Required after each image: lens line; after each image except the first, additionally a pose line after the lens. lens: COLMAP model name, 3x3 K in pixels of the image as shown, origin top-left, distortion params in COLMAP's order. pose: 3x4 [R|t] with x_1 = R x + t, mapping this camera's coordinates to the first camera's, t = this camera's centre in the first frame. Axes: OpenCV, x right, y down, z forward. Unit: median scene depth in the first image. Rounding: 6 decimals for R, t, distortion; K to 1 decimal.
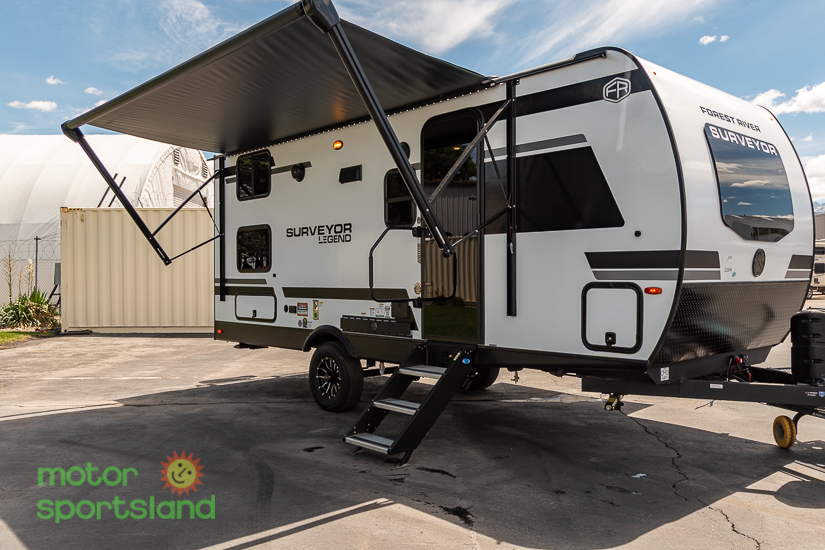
lens RADIAL K [[703.4, 0, 421.0], [0, 703.4, 274.3], [0, 0, 1]] dist [-0.000264, -0.007921]
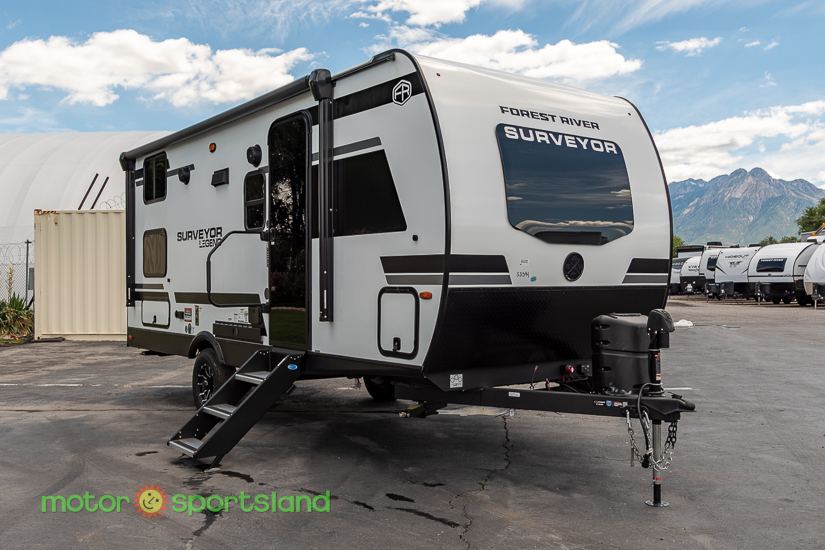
lens RADIAL K [[792.1, 0, 411.0], [0, 792.1, 271.5], [0, 0, 1]] dist [0.011344, 0.000000]
pose [[0.994519, -0.000774, -0.104551, 0.311096], [-0.000308, 0.999947, -0.010332, 0.000773], [0.104553, 0.010307, 0.994466, -0.079922]]
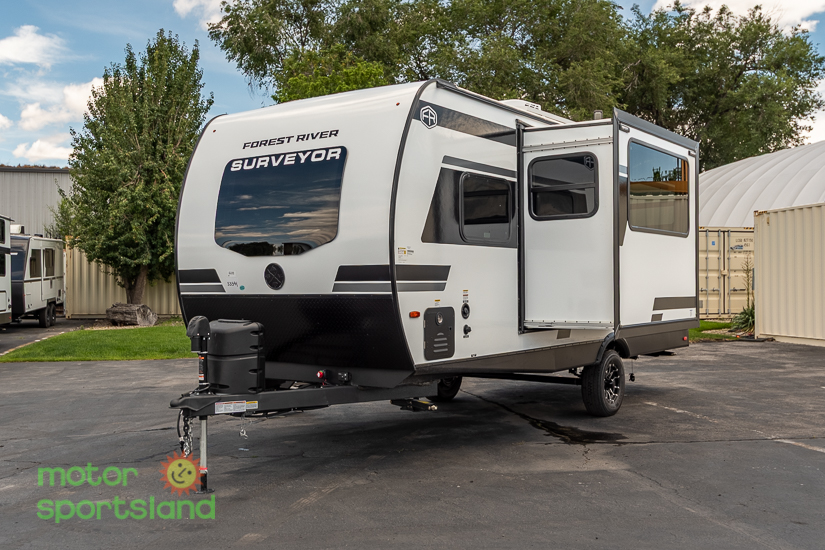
lens RADIAL K [[846.6, 0, 421.3], [0, 846.6, 275.1], [0, 0, 1]] dist [0.009524, 0.000000]
pose [[0.215818, -0.008232, -0.976399, 1.461642], [0.008513, 0.999942, -0.006548, -0.007246], [0.976397, -0.006899, 0.215875, 0.785153]]
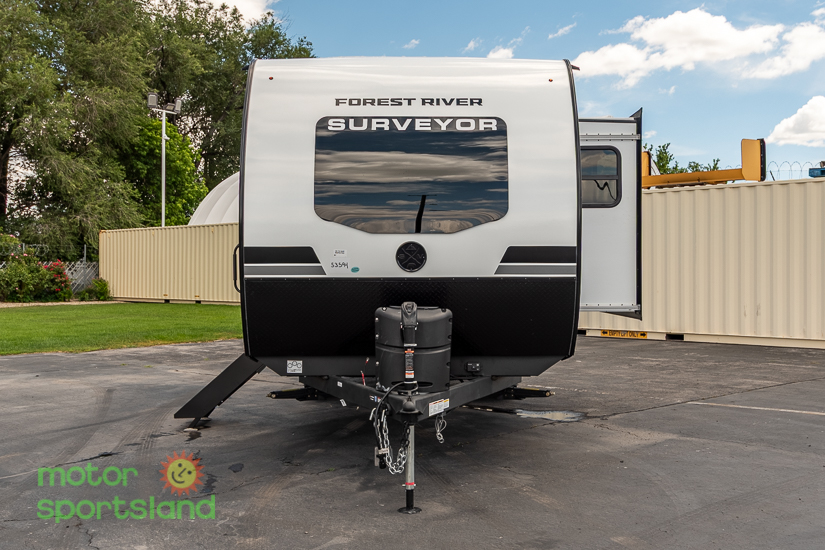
lens RADIAL K [[846.6, 0, 412.9], [0, 846.6, 269.1], [0, 0, 1]] dist [0.009524, 0.000000]
pose [[0.735793, 0.000169, -0.677206, 1.022452], [-0.000046, 1.000000, 0.000199, -0.000743], [0.677206, -0.000115, 0.735793, 0.160919]]
